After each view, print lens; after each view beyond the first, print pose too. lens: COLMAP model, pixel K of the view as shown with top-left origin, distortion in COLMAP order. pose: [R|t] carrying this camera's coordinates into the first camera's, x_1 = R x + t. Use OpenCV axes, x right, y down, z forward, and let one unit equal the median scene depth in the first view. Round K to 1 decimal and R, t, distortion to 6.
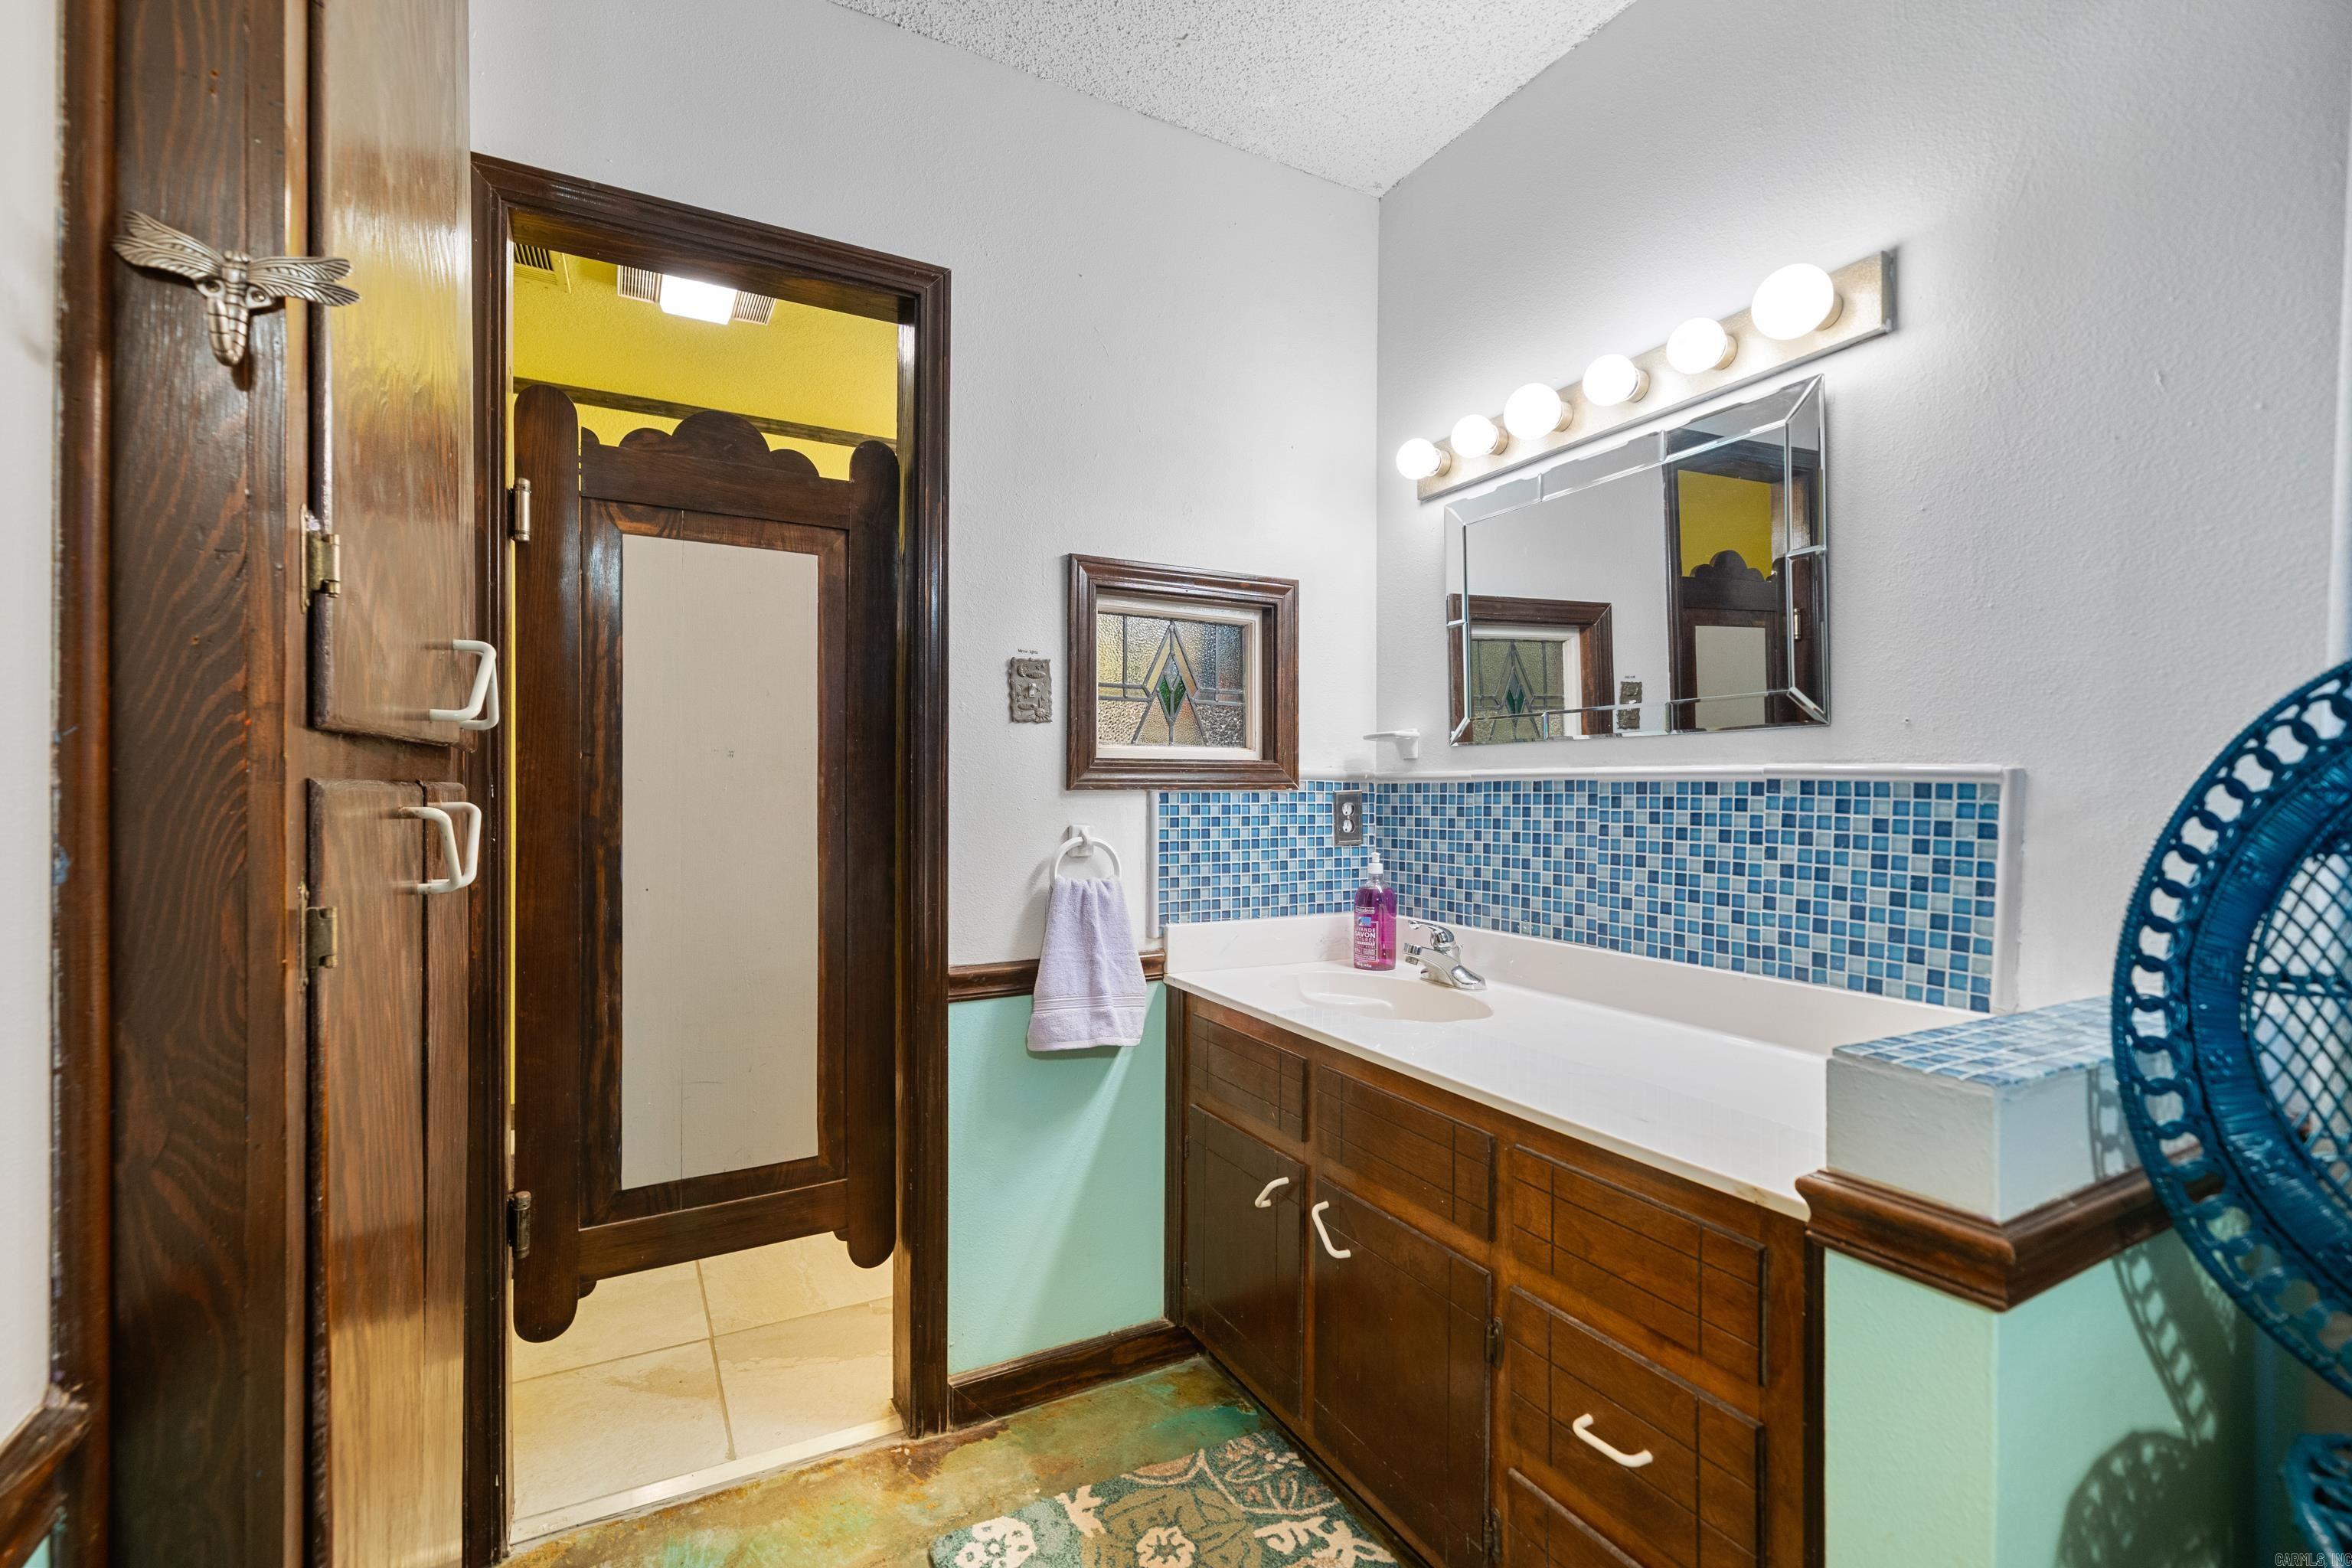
lens RADIAL K [[1015.5, 0, 1176.2], [0, 1015.5, 789.9], [0, 0, 1]] dist [0.002271, -0.000187]
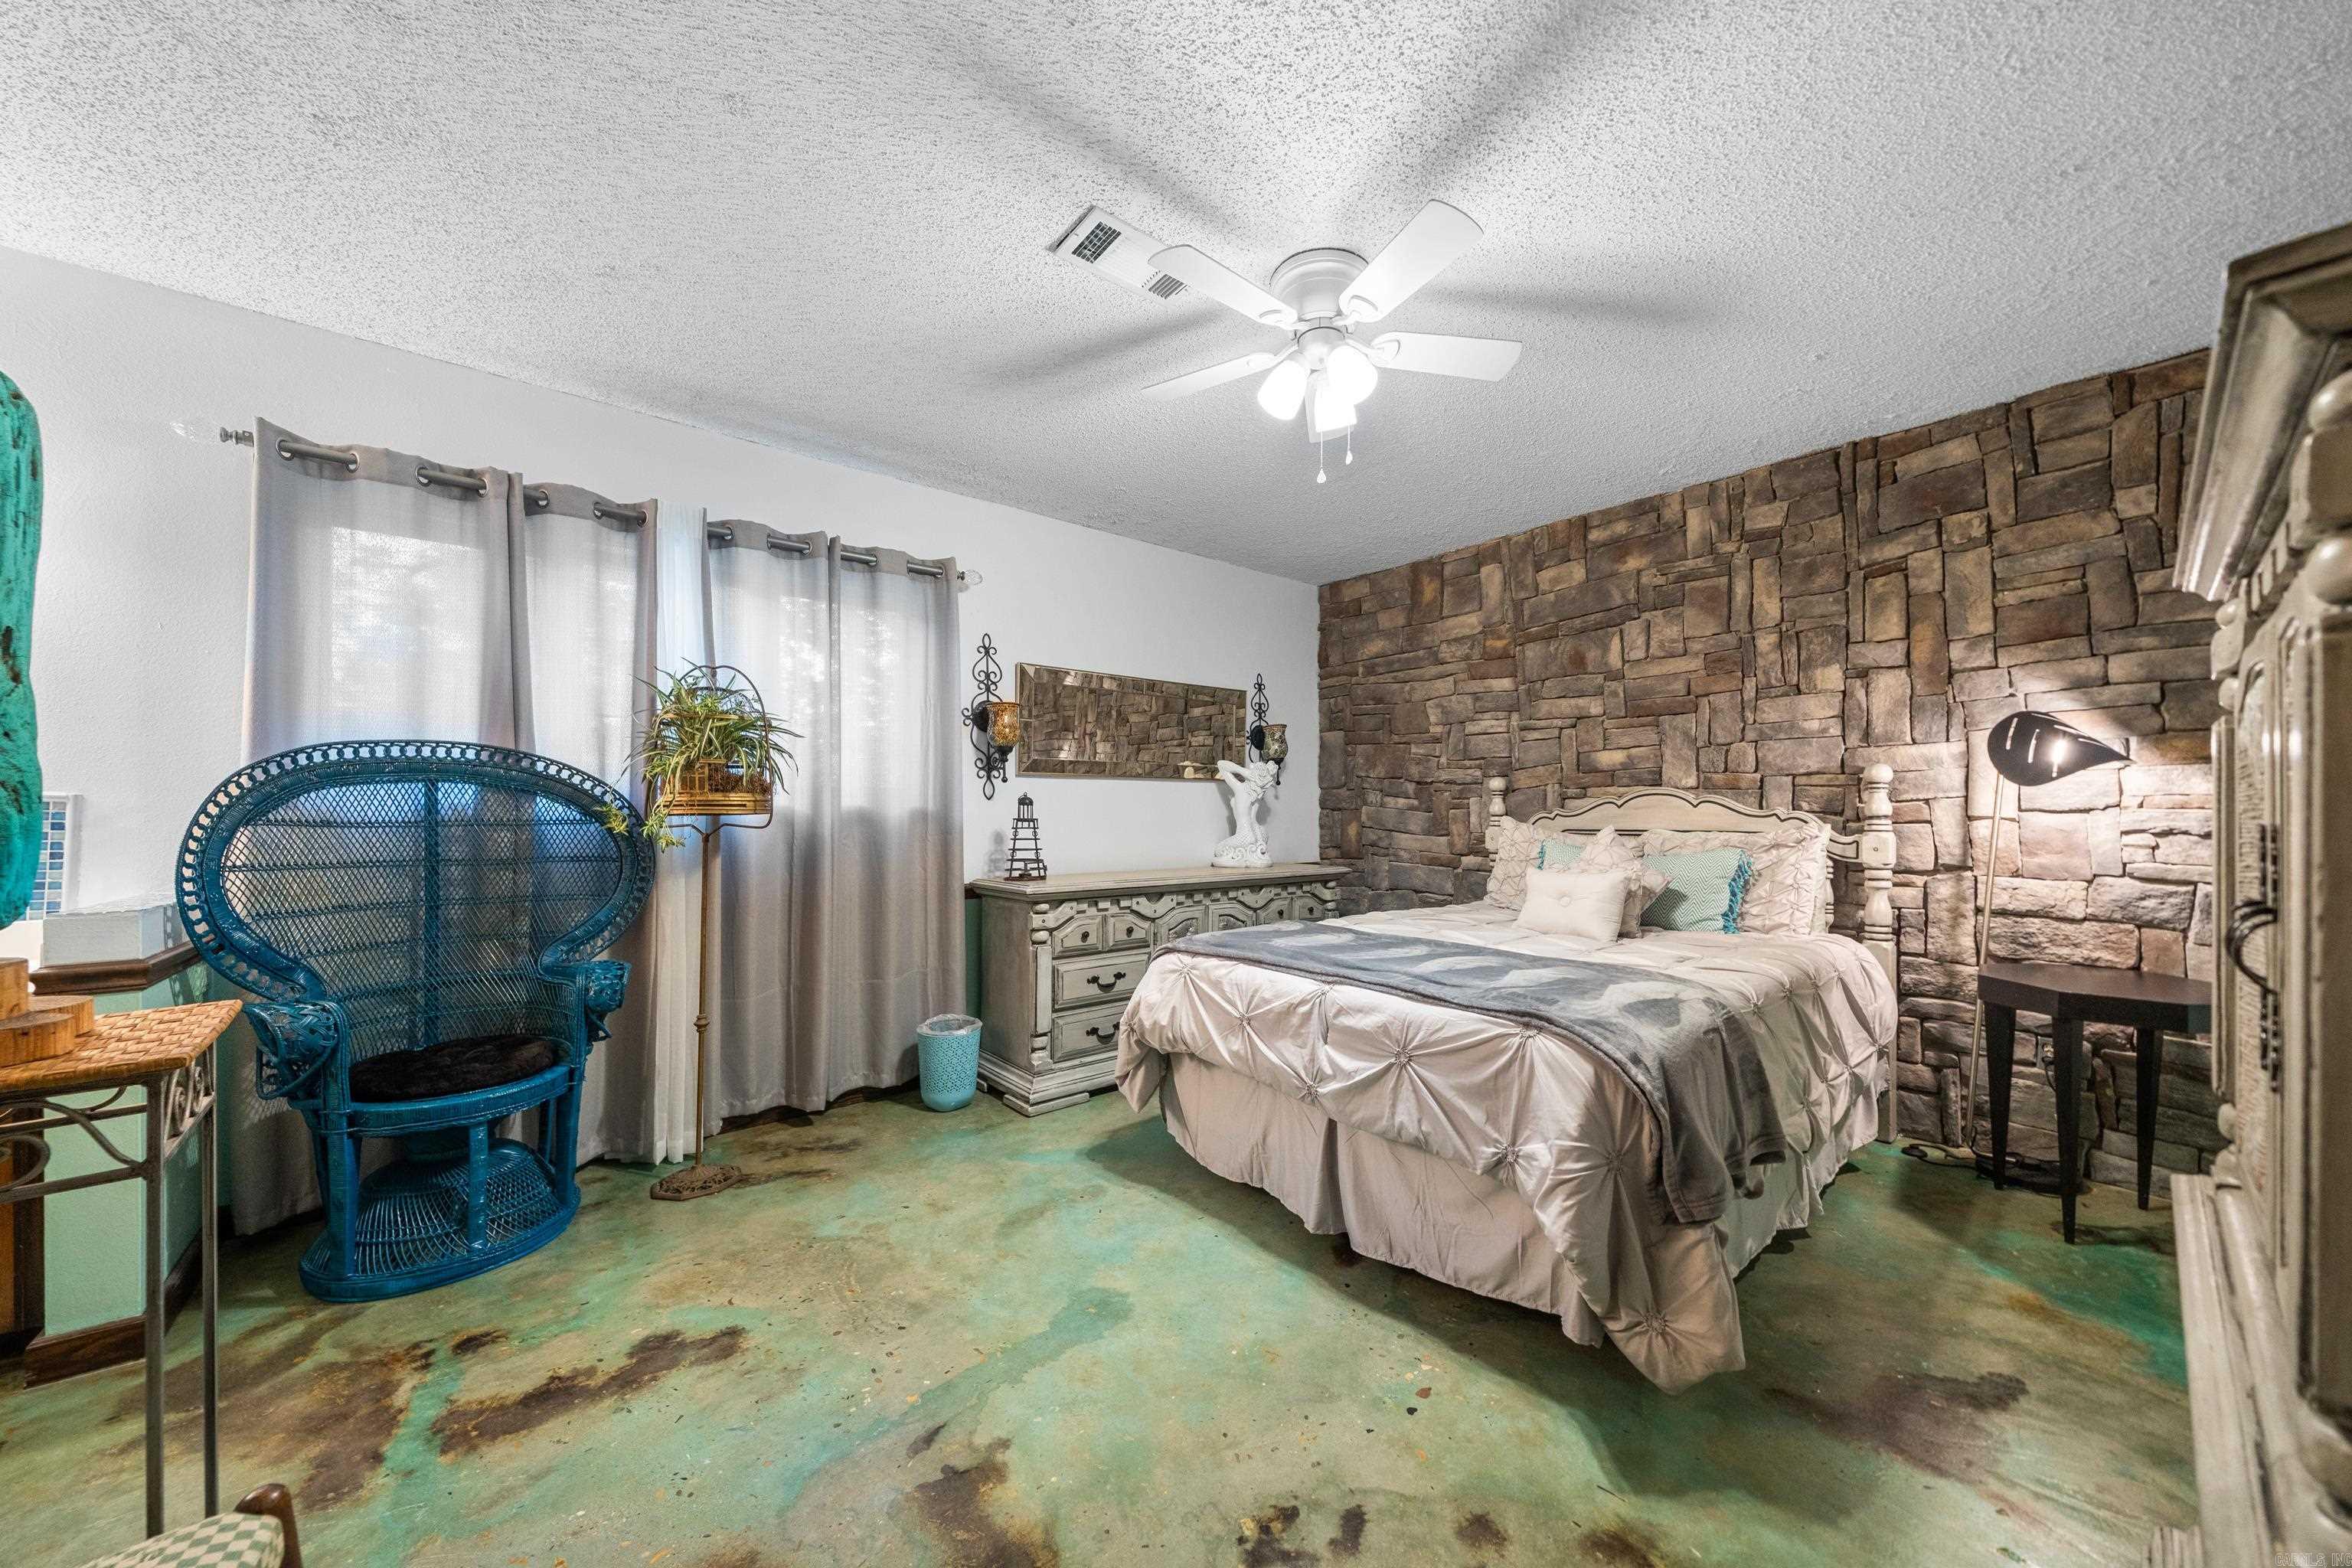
lens RADIAL K [[804.8, 0, 1178.6], [0, 804.8, 803.4], [0, 0, 1]] dist [0.000096, 0.000005]
pose [[-0.193171, 0.001383, 0.981164, -1.765036], [0.003922, 0.999992, -0.000637, 0.009934], [-0.981157, 0.003726, -0.193174, -1.266432]]
